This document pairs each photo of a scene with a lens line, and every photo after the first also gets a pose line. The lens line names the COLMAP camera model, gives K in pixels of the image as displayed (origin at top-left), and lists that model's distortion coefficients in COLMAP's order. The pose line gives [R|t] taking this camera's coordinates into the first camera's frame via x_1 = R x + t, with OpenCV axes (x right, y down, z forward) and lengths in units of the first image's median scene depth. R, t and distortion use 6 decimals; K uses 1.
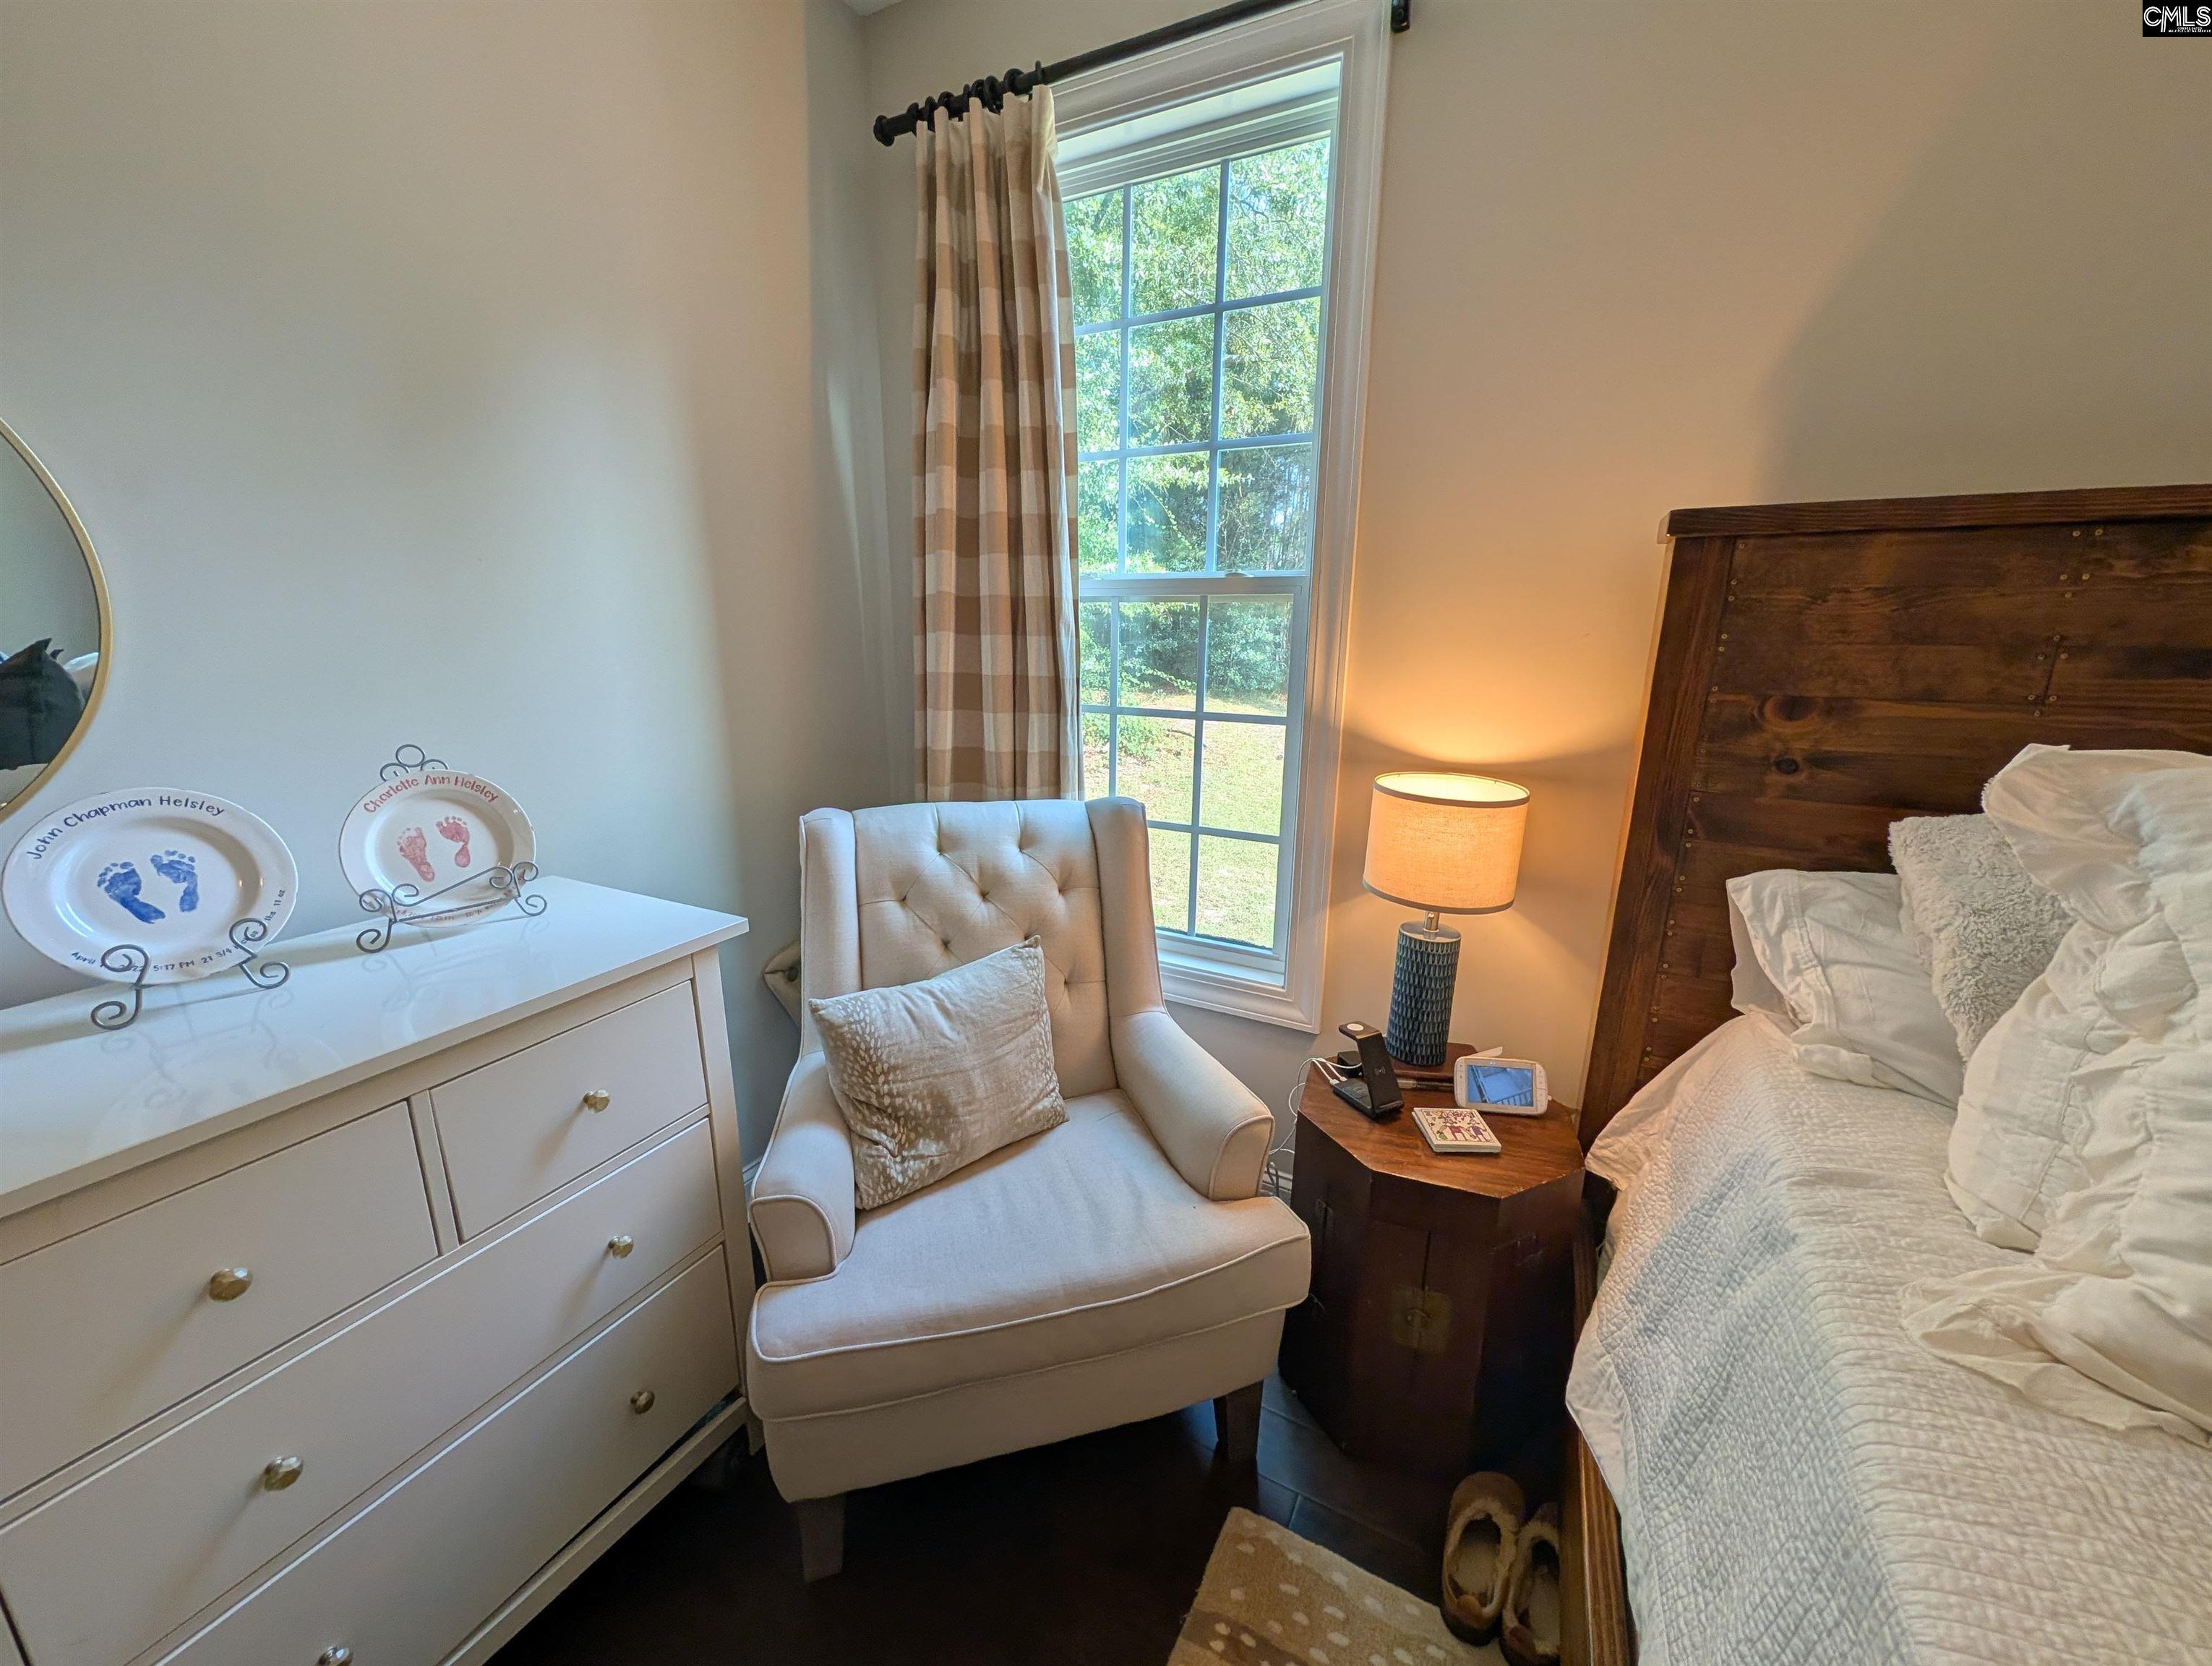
lens RADIAL K [[848.9, 0, 1103.3], [0, 848.9, 834.9], [0, 0, 1]] dist [0.000062, 0.000376]
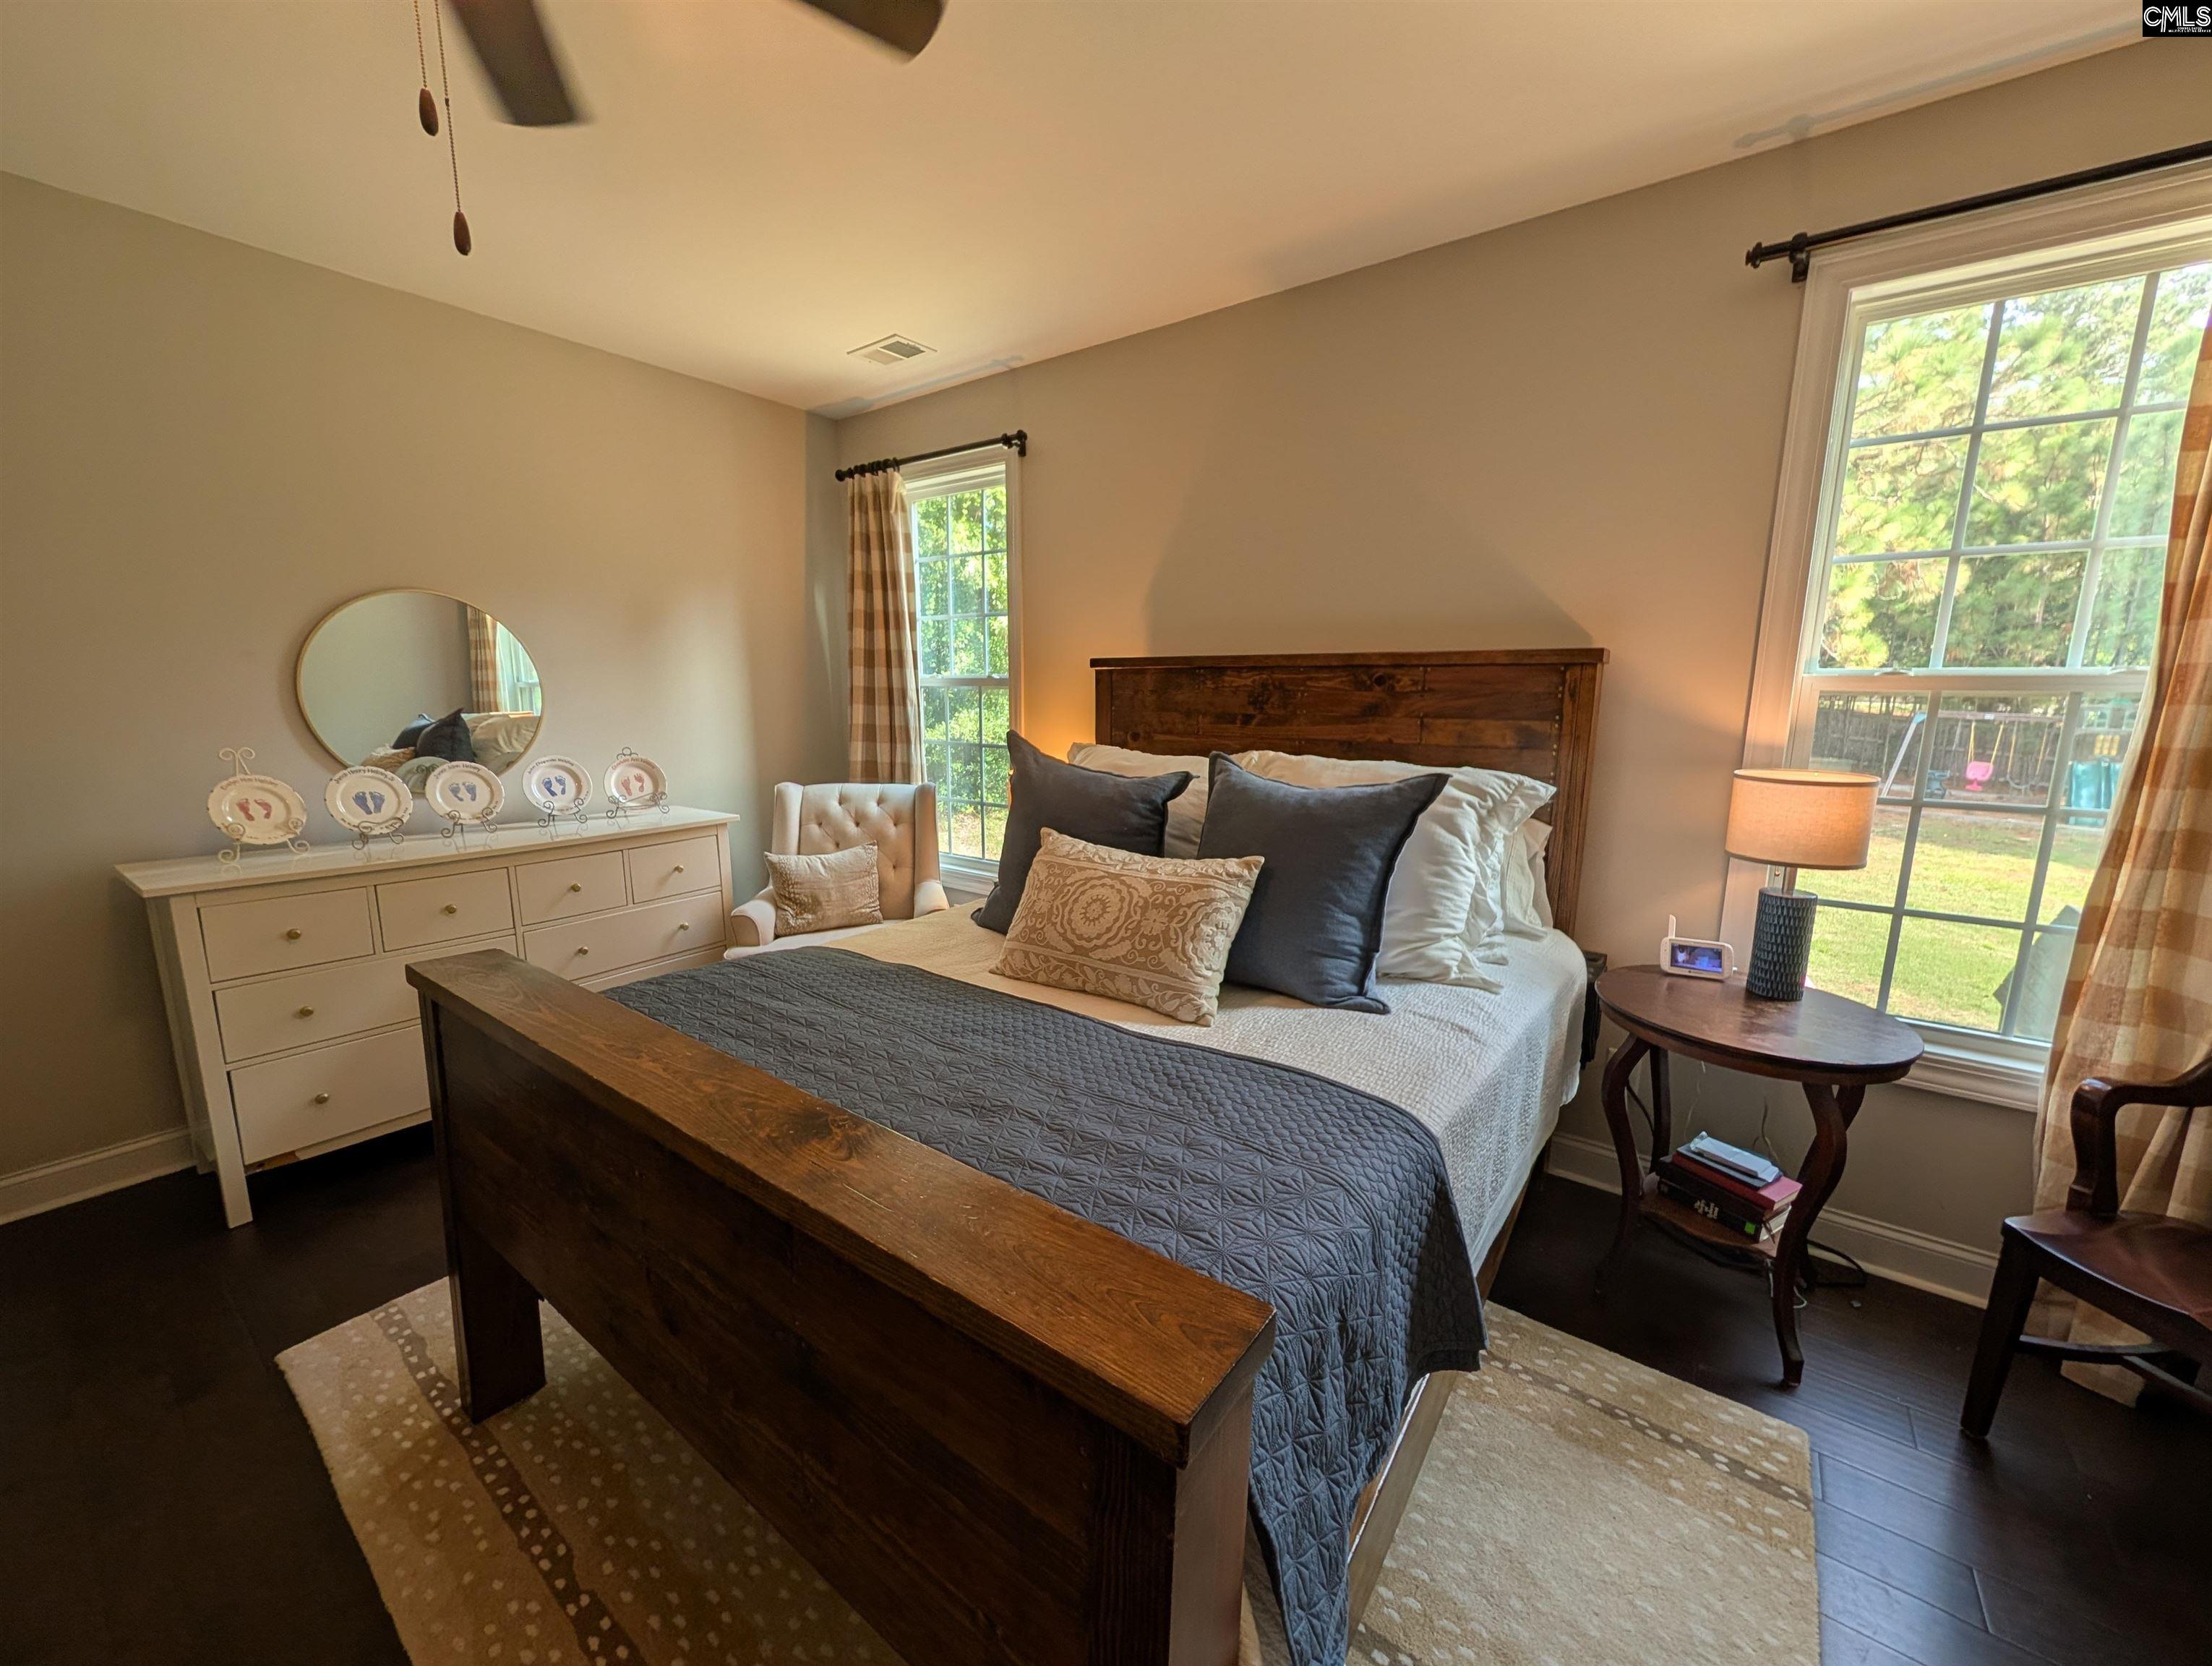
lens RADIAL K [[848.9, 0, 1105.7], [0, 848.9, 836.8], [0, 0, 1]] dist [0.000062, 0.000376]
pose [[0.989250, 0.020939, -0.144728, 0.884340], [-0.030187, 0.997619, -0.062001, 0.240768], [0.143086, 0.065704, 0.987527, -1.161948]]
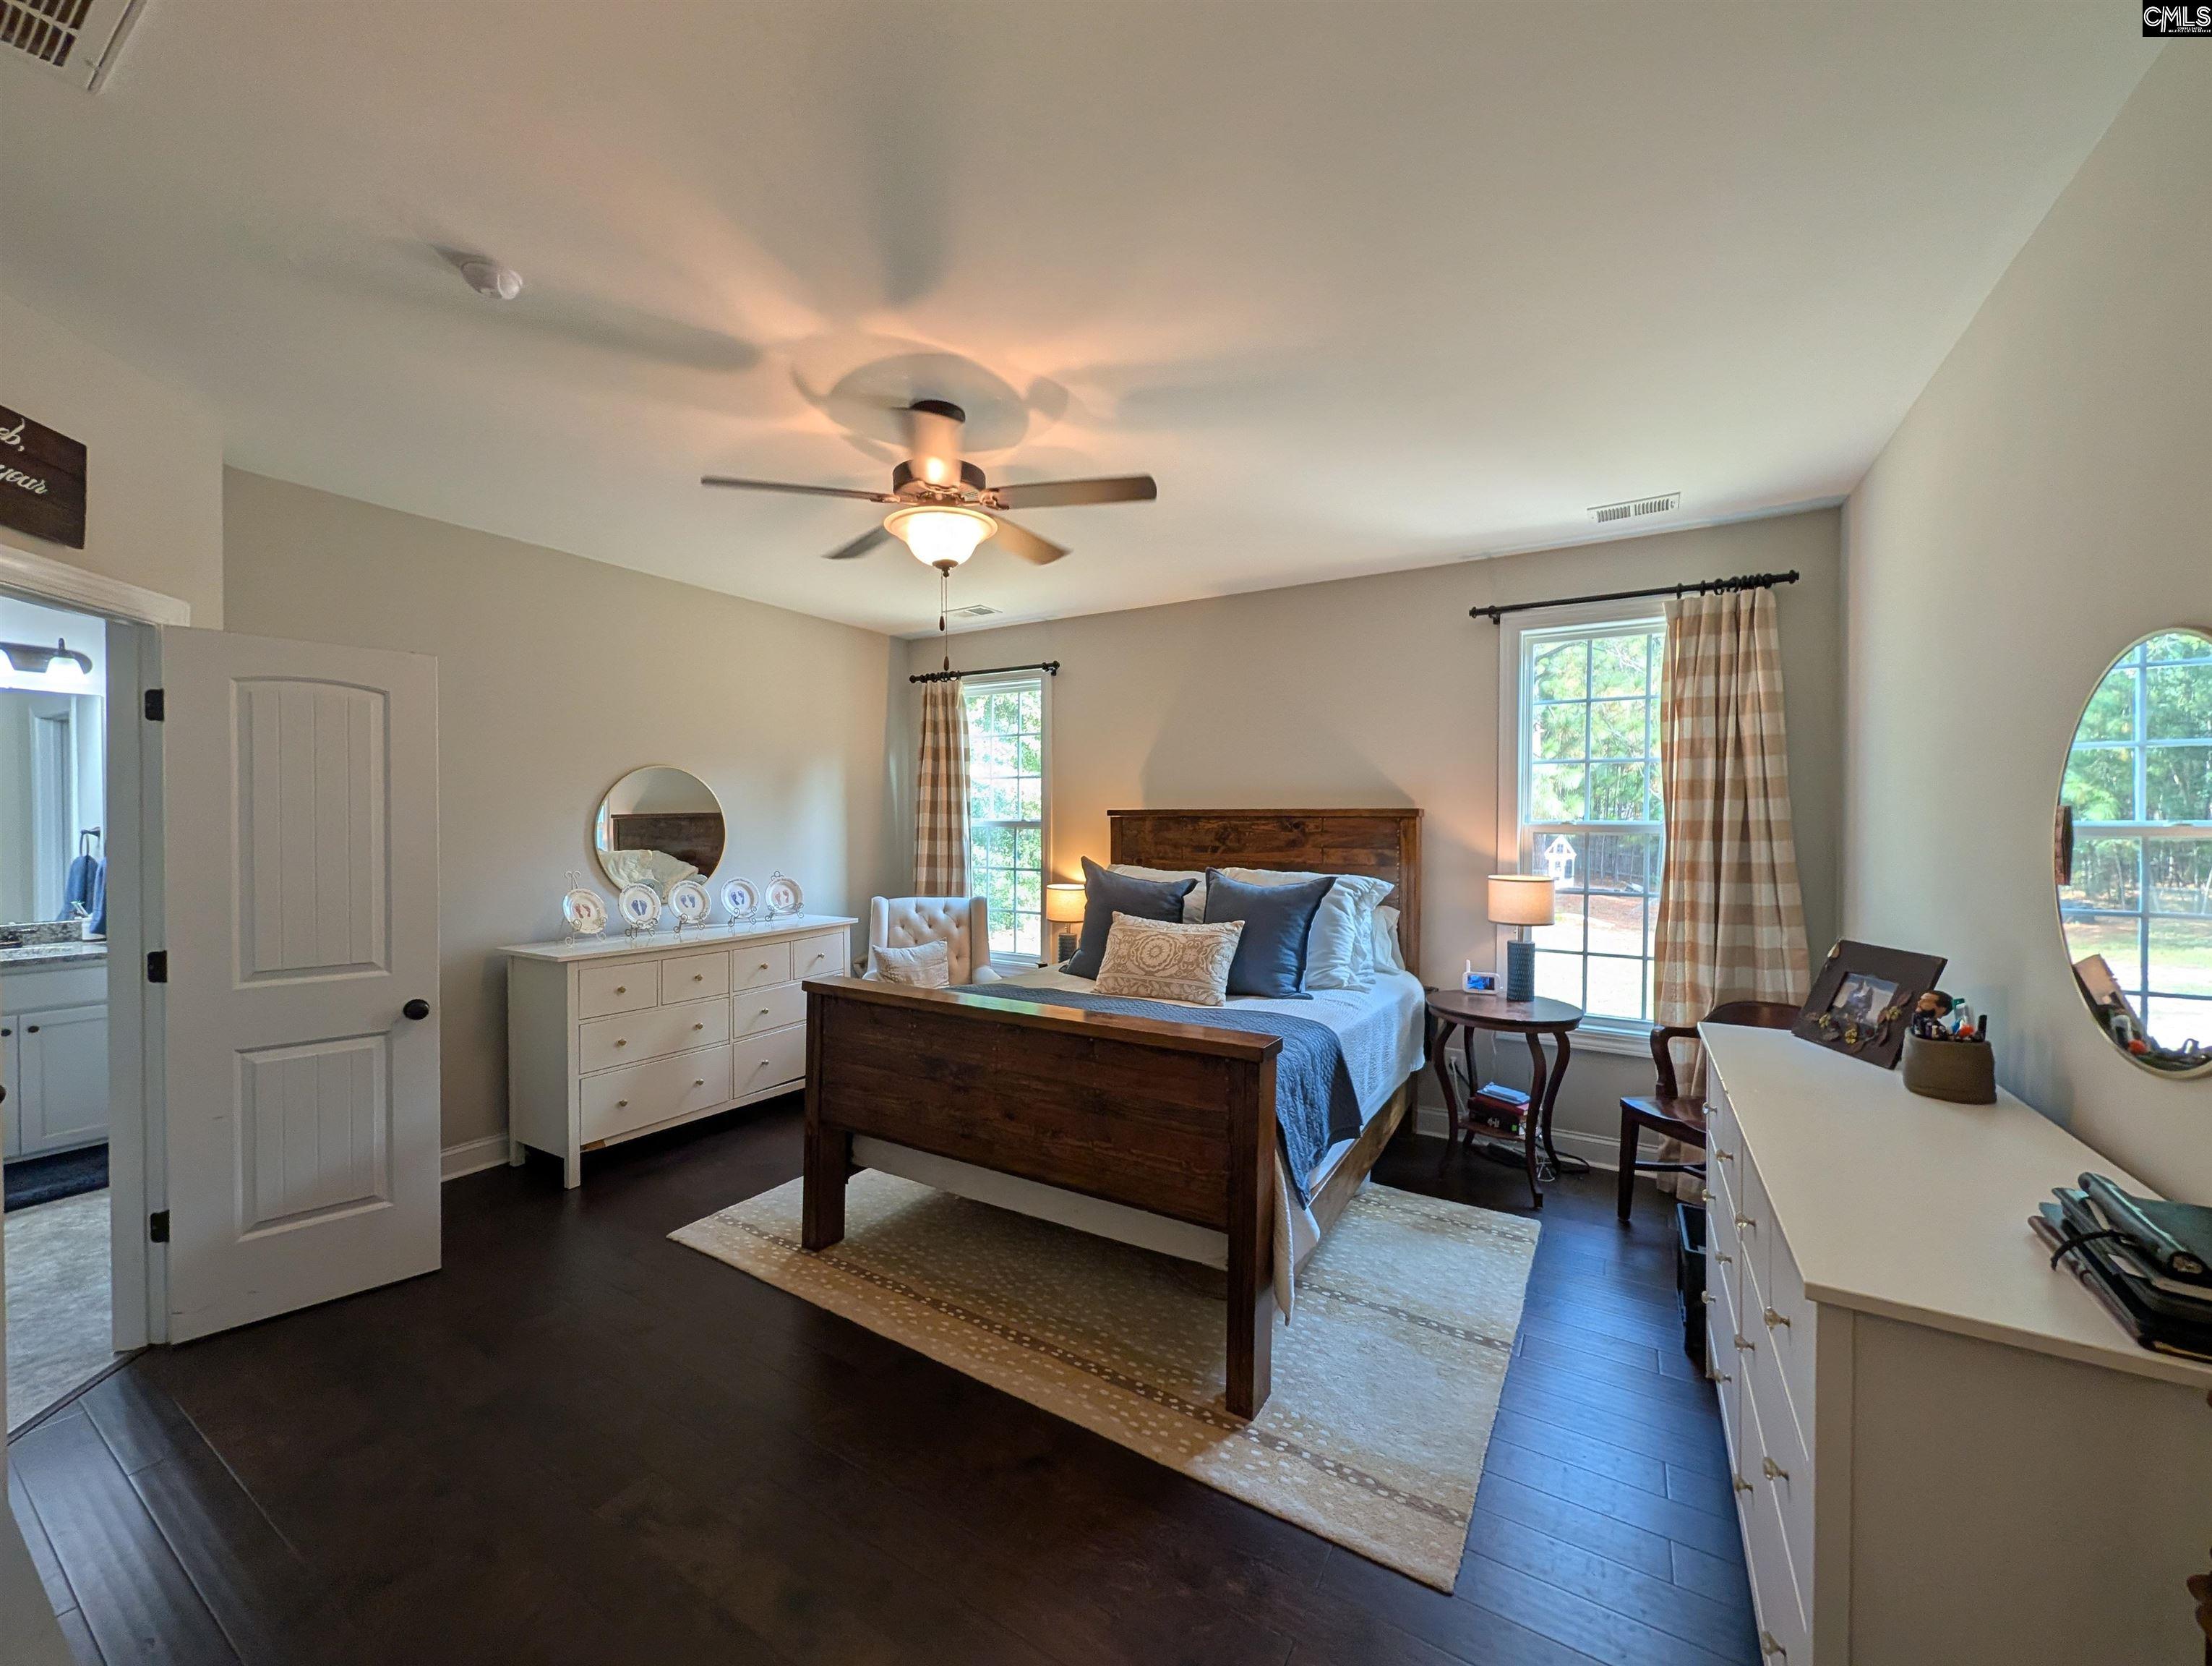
lens RADIAL K [[848.9, 0, 1106.9], [0, 848.9, 837.1], [0, 0, 1]] dist [0.000062, 0.000376]
pose [[0.998868, -0.004642, -0.047338, 0.688061], [-0.005671, 0.976502, -0.215435, 0.445518], [0.047226, 0.215460, 0.975370, -2.154403]]
